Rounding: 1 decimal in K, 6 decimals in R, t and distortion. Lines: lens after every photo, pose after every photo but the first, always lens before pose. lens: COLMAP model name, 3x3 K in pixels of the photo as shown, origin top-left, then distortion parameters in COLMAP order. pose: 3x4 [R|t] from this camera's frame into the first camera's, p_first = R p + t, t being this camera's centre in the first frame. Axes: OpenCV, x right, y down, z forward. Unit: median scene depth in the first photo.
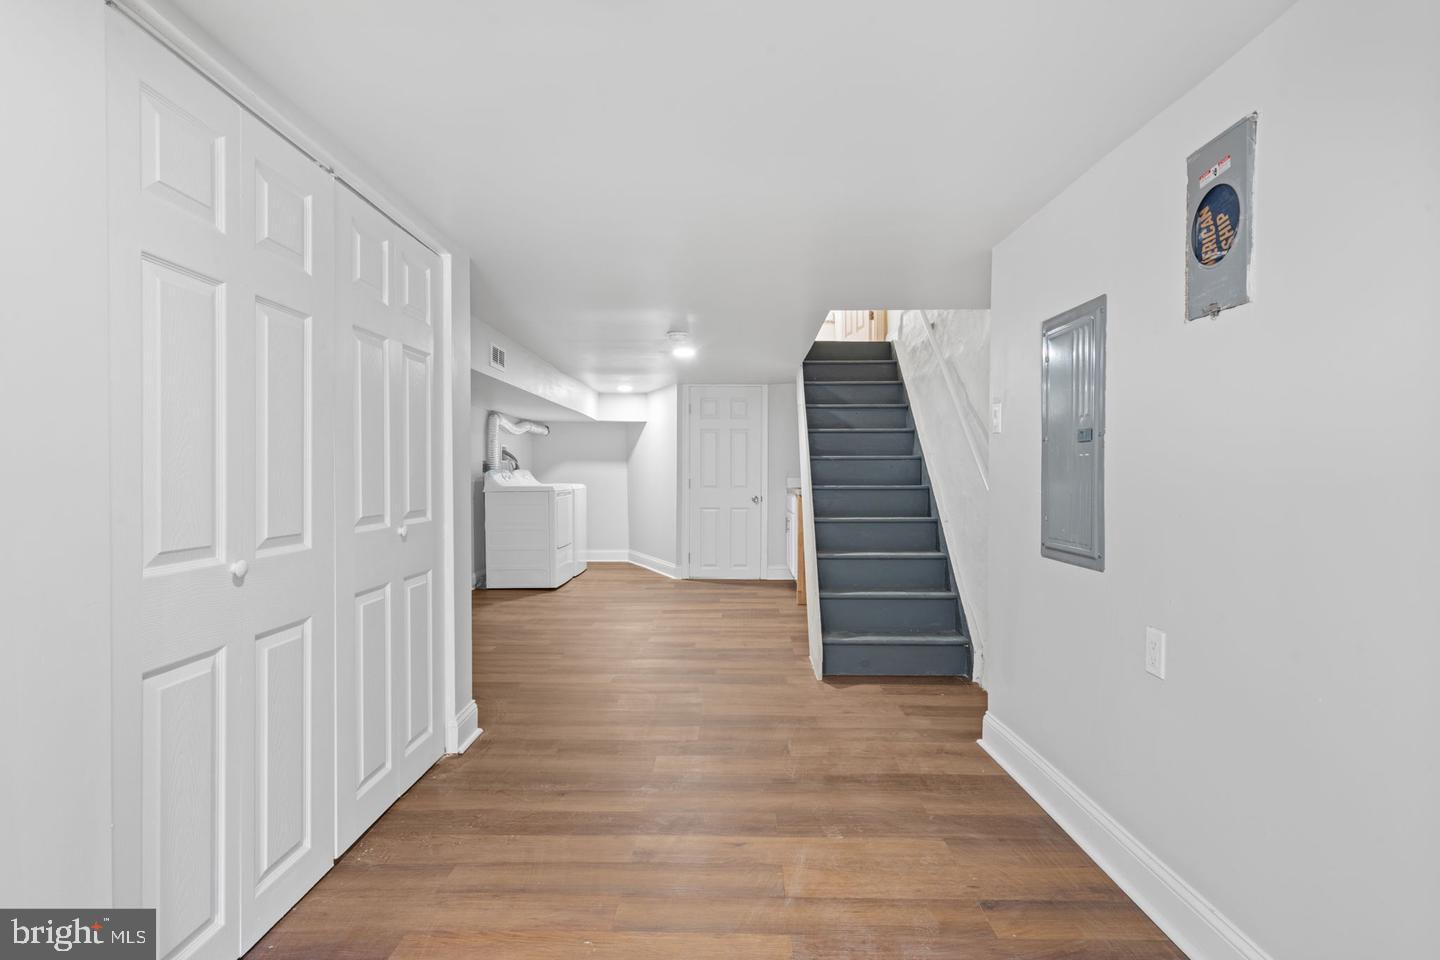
lens RADIAL K [[786.4, 0, 713.6], [0, 786.4, 478.6], [0, 0, 1]] dist [0.012808, -0.001823]
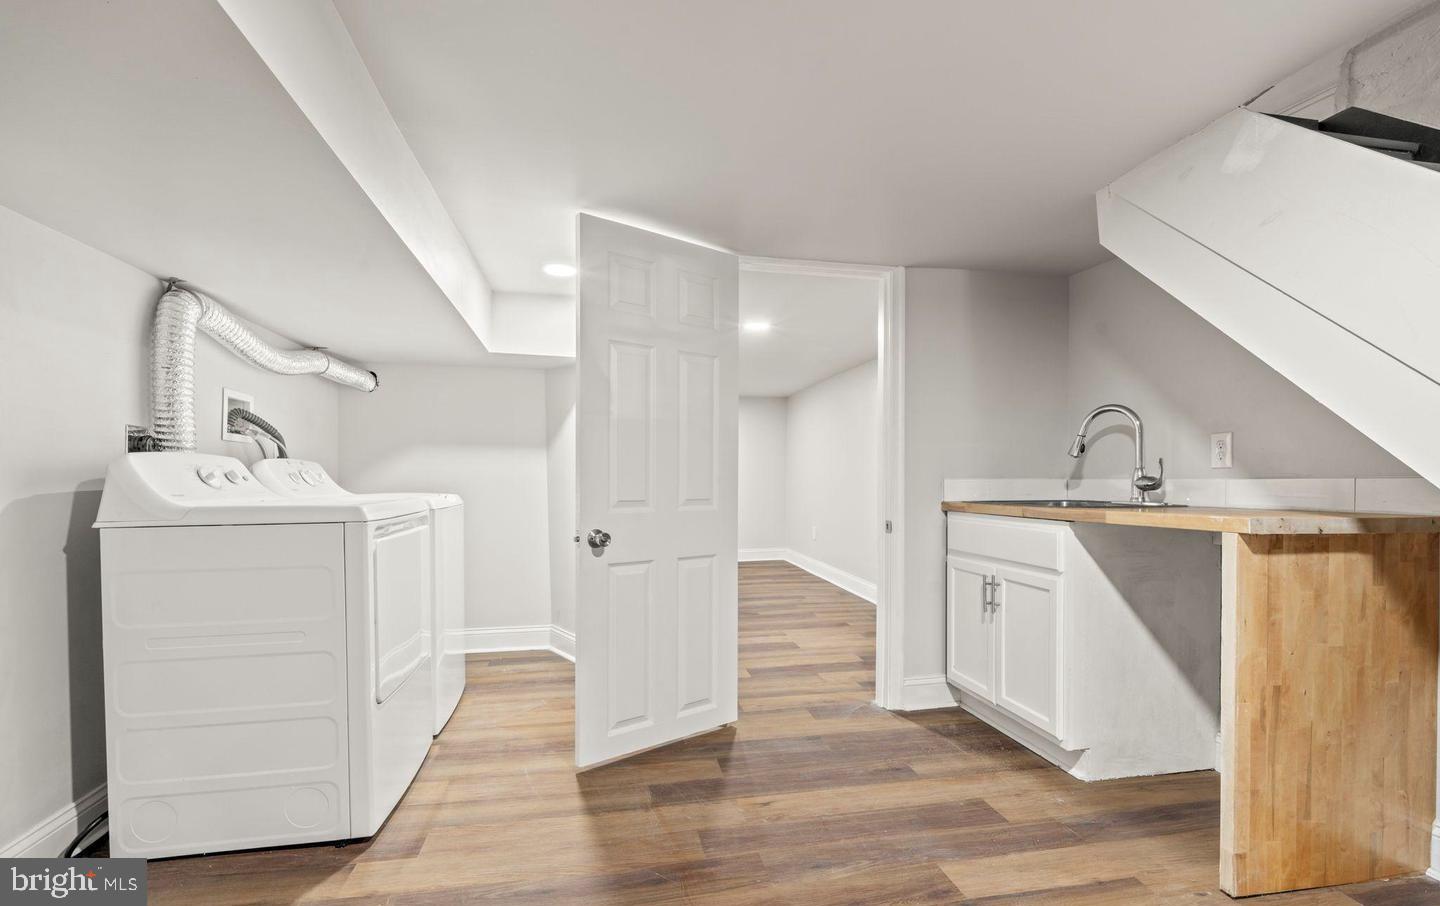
lens RADIAL K [[673.9, 0, 717.1], [0, 673.9, 473.9], [0, 0, 1]] dist [0.000556, 0.000072]
pose [[0.975600, -0.001887, 0.219546, -0.112746], [0.006765, 0.999747, -0.021470, 0.004266], [-0.219449, 0.022431, 0.975366, 0.636027]]
